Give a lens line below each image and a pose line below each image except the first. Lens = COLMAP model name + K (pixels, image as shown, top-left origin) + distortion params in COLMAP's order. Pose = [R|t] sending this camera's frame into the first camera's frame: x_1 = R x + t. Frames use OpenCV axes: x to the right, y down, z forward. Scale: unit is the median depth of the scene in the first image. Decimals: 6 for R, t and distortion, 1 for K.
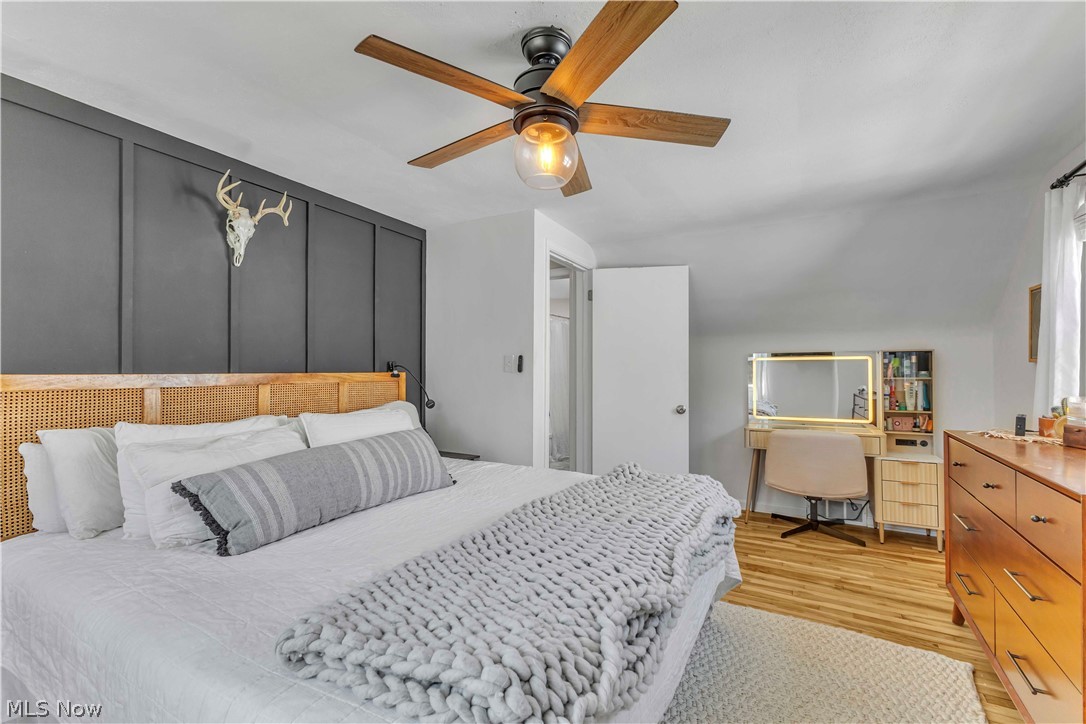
lens RADIAL K [[474.7, 0, 545.0], [0, 474.7, 359.8], [0, 0, 1]] dist [0.002344, 0.003719]
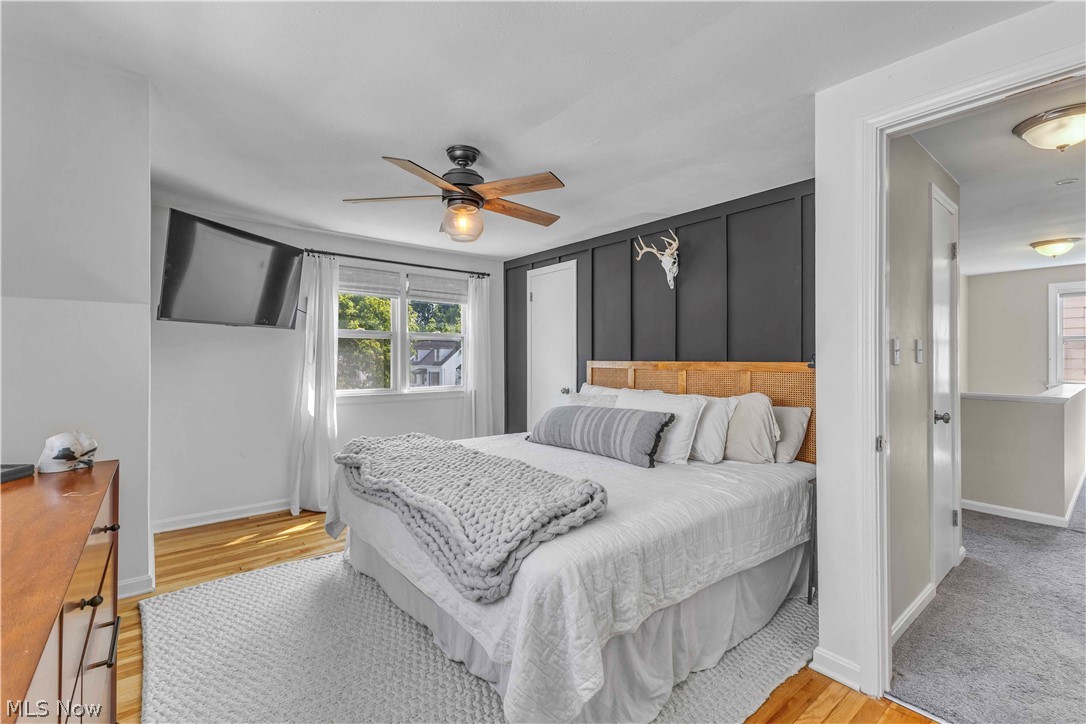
lens RADIAL K [[474.7, 0, 545.0], [0, 474.7, 359.8], [0, 0, 1]] dist [0.002344, 0.003719]
pose [[-0.332293, 0.001996, -0.943174, 0.887605], [0.016758, 0.999852, -0.003788, 0.023313], [0.943027, -0.017064, -0.332278, 1.163263]]
